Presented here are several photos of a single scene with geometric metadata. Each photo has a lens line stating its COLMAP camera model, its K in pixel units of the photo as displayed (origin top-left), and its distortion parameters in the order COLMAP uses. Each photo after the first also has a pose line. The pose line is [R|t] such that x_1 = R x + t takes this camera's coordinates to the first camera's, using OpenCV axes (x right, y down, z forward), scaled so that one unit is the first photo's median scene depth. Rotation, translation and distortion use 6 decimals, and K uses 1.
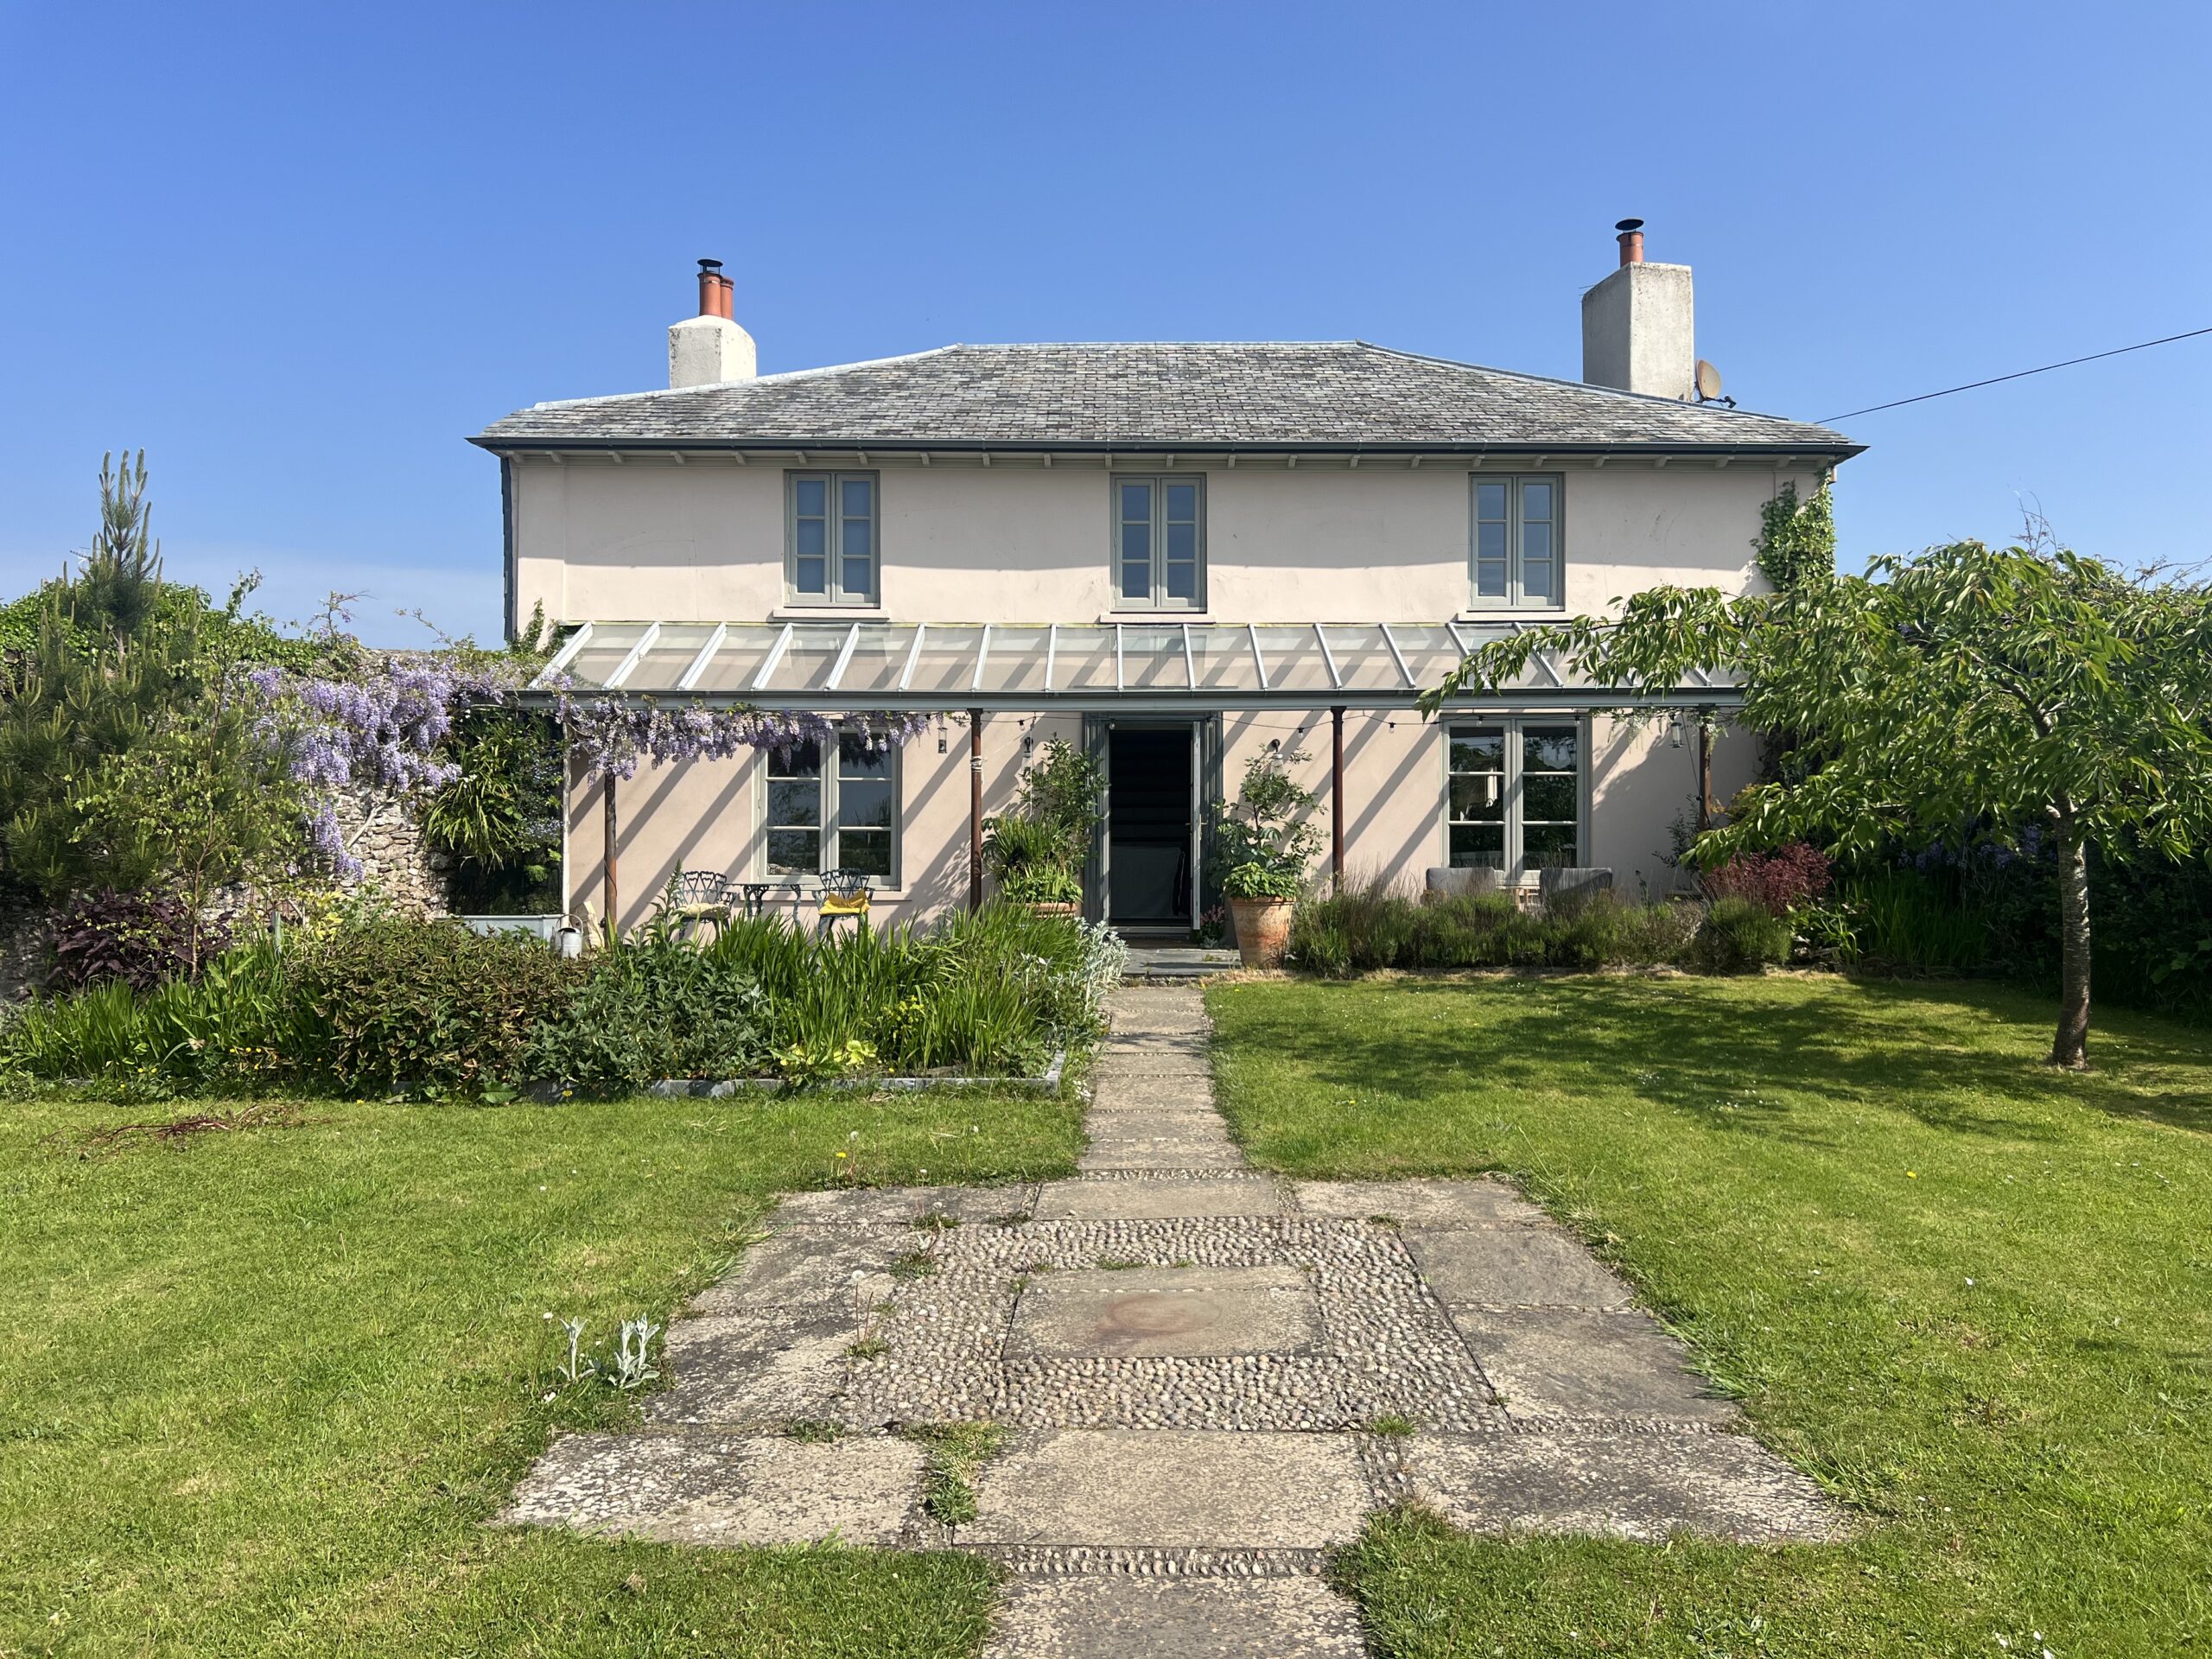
lens RADIAL K [[1707.3, 0, 1106.0], [0, 1707.3, 829.5], [0, 0, 1]] dist [-0.107718, -0.000404]
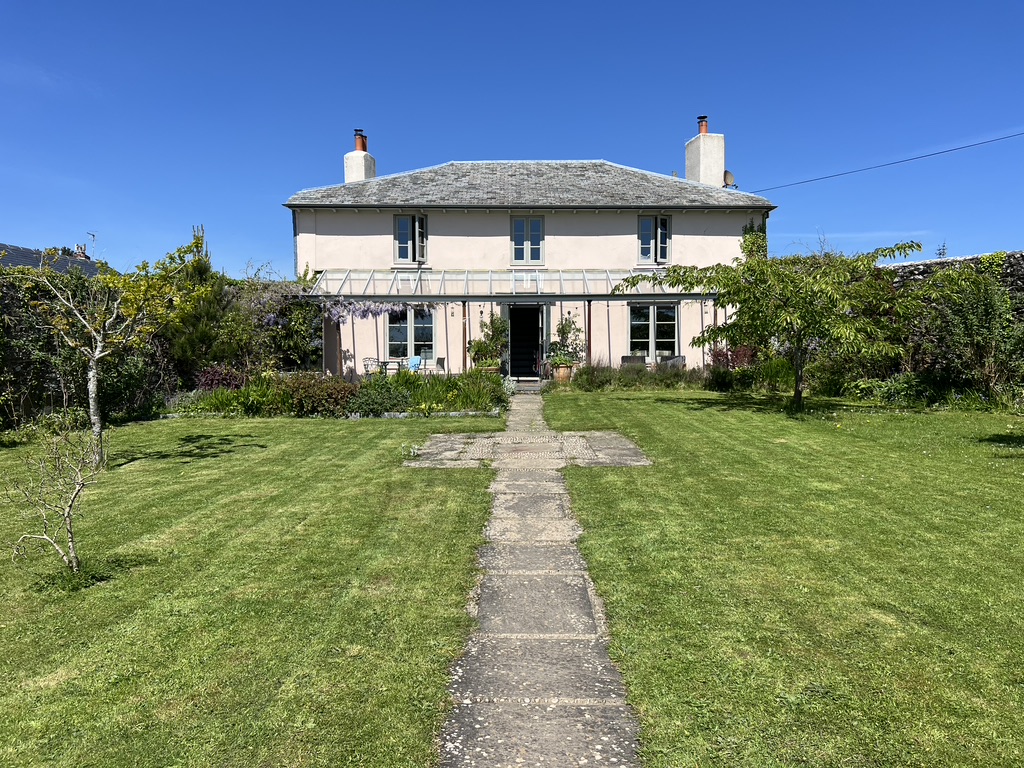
lens RADIAL K [[790.3, 0, 512.0], [0, 790.3, 384.0], [0, 0, 1]] dist [-0.107718, -0.000404]
pose [[0.999953, -0.003656, 0.008988, -0.006978], [0.003218, 0.998827, 0.048322, 0.005609], [-0.009154, -0.048291, 0.998791, -0.314332]]
